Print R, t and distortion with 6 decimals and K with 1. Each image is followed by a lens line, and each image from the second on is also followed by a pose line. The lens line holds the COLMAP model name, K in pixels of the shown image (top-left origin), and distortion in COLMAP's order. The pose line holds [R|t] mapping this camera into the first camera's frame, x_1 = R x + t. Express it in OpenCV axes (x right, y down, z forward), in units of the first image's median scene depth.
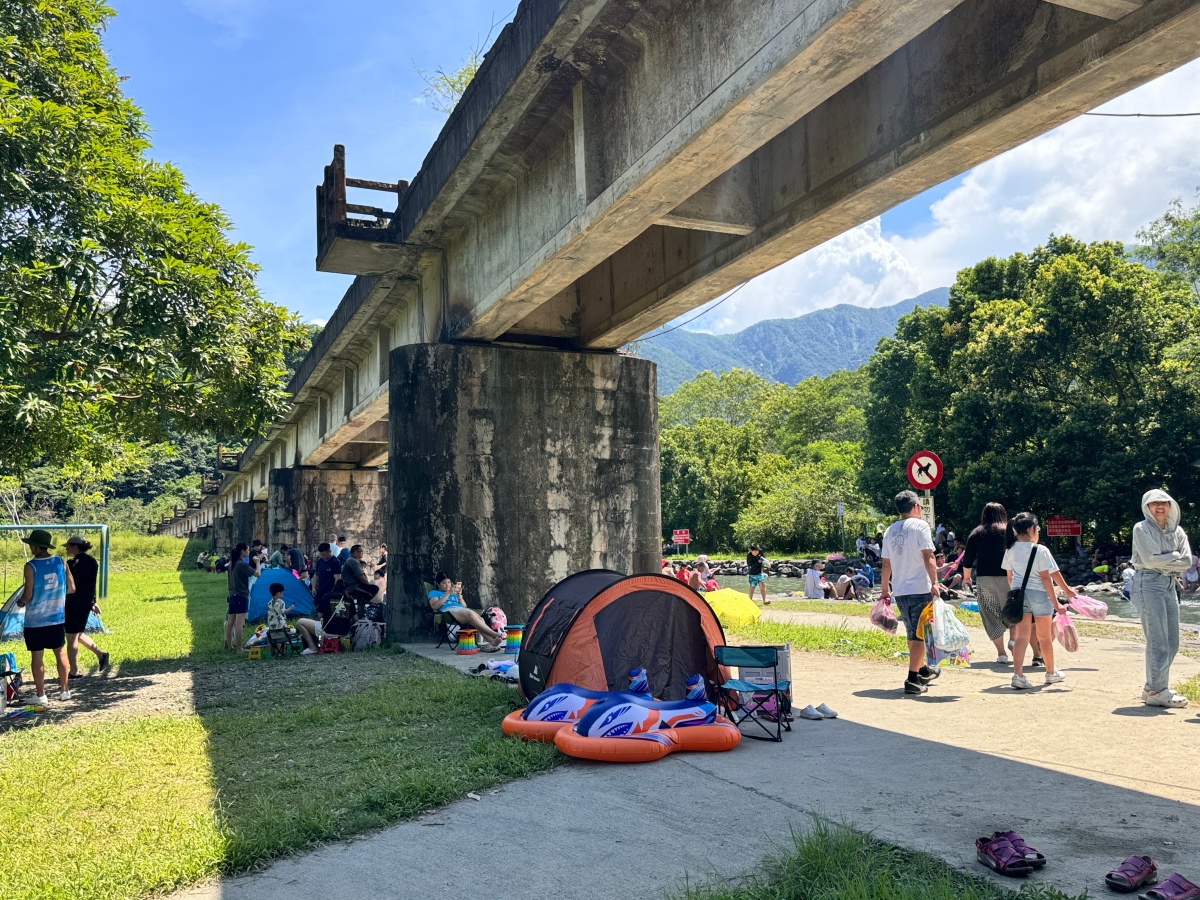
lens RADIAL K [[853.2, 0, 600.0], [0, 853.2, 450.0], [0, 0, 1]] dist [-0.012346, -0.010007]
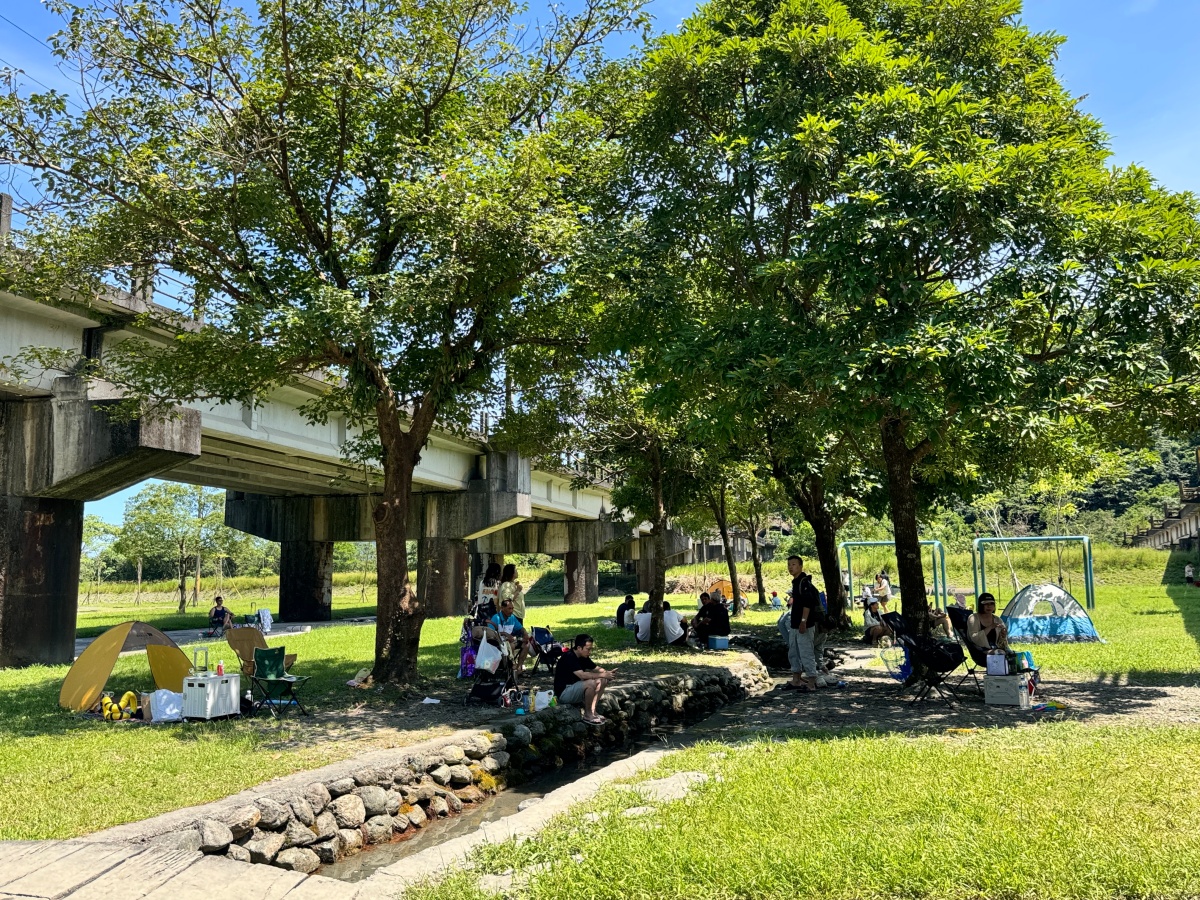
lens RADIAL K [[953.9, 0, 600.9], [0, 953.9, 456.6], [0, 0, 1]] dist [-0.002536, -0.001566]
pose [[0.607409, -0.080829, -0.790267, -0.038731], [0.070839, 0.996358, -0.047460, 0.008710], [0.791225, -0.027154, 0.610923, -0.181974]]
